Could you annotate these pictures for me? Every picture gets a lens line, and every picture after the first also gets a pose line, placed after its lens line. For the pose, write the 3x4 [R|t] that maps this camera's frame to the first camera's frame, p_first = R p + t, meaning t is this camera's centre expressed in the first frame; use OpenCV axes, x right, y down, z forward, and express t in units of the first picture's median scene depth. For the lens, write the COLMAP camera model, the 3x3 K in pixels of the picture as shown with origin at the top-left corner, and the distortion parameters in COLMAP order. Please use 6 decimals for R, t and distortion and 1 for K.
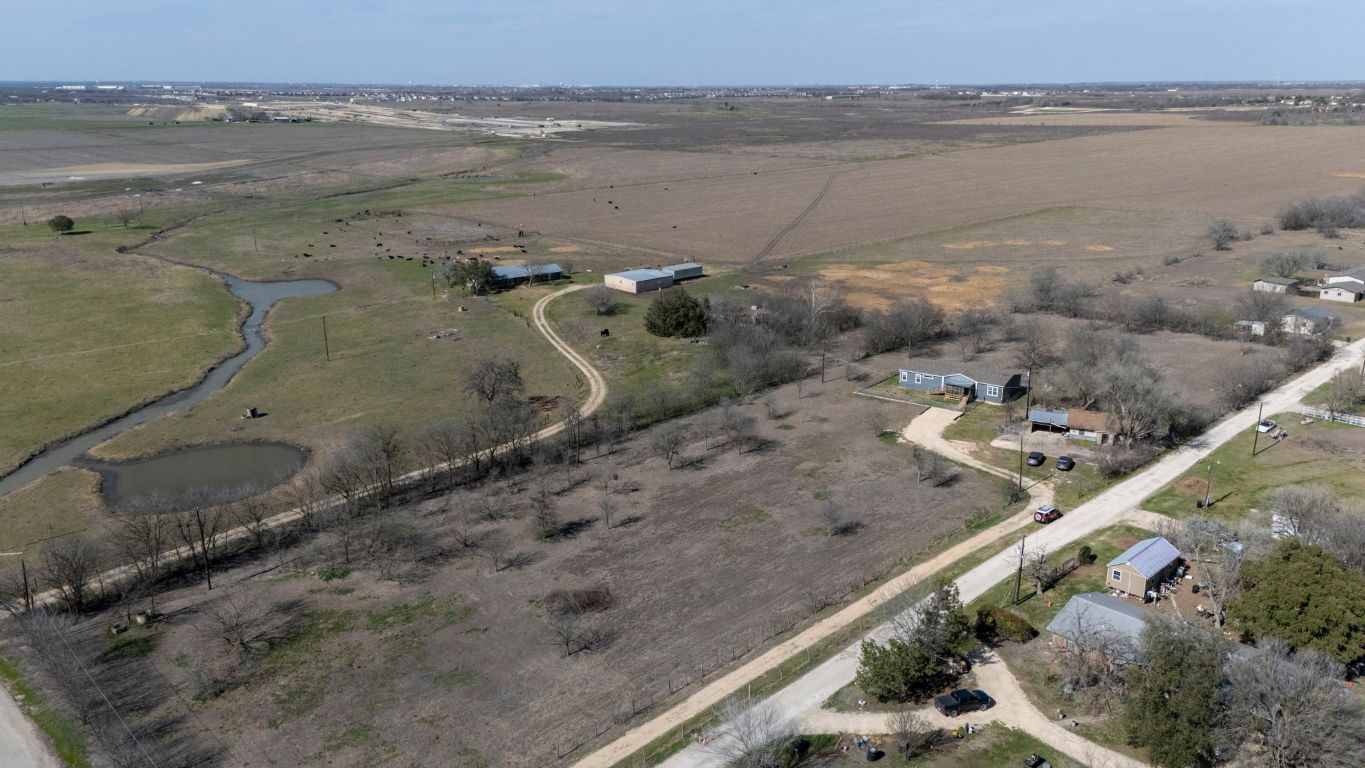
lens RADIAL K [[1089.3, 0, 682.5], [0, 1089.3, 384.0], [0, 0, 1]] dist [0.031384, -0.003041]
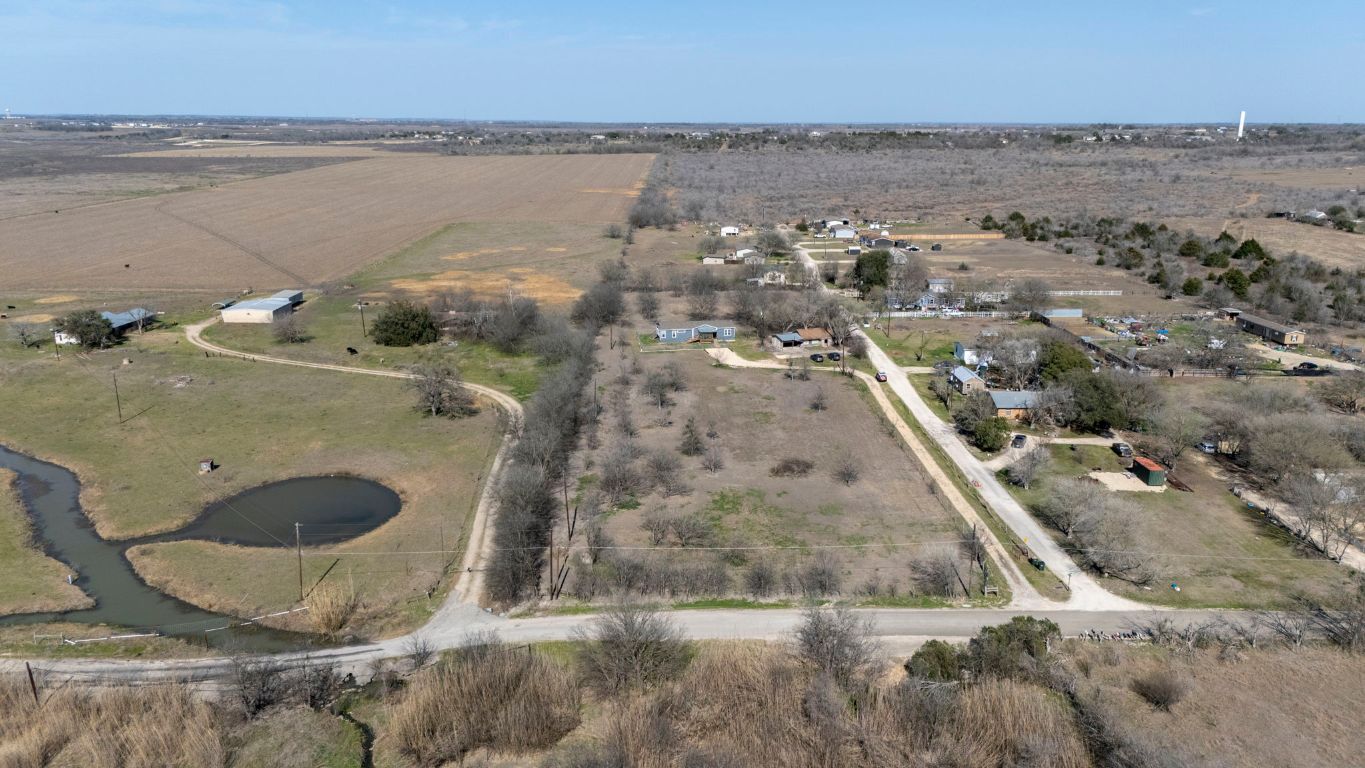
lens RADIAL K [[1089.3, 0, 682.5], [0, 1089.3, 384.0], [0, 0, 1]] dist [0.031384, -0.003041]
pose [[0.649009, -0.169904, 0.741566, -0.925890], [0.190347, 0.980005, 0.057944, -0.023493], [-0.736583, 0.103549, 0.668373, 0.070895]]
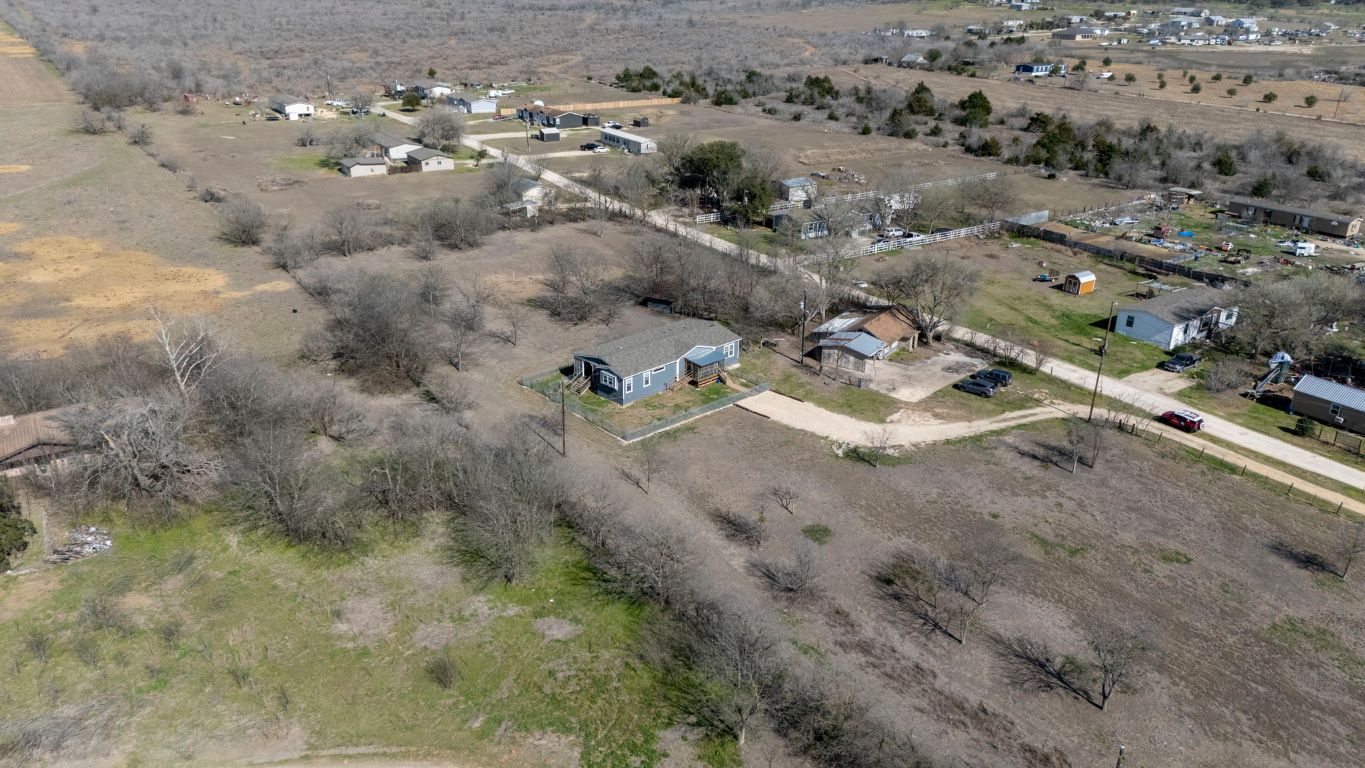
lens RADIAL K [[1089.3, 0, 682.5], [0, 1089.3, 384.0], [0, 0, 1]] dist [0.031384, -0.003041]
pose [[0.107319, -0.334800, 0.936158, -0.351852], [0.245905, 0.921279, 0.301289, -0.186931], [-0.963334, 0.197872, 0.181200, 0.975162]]
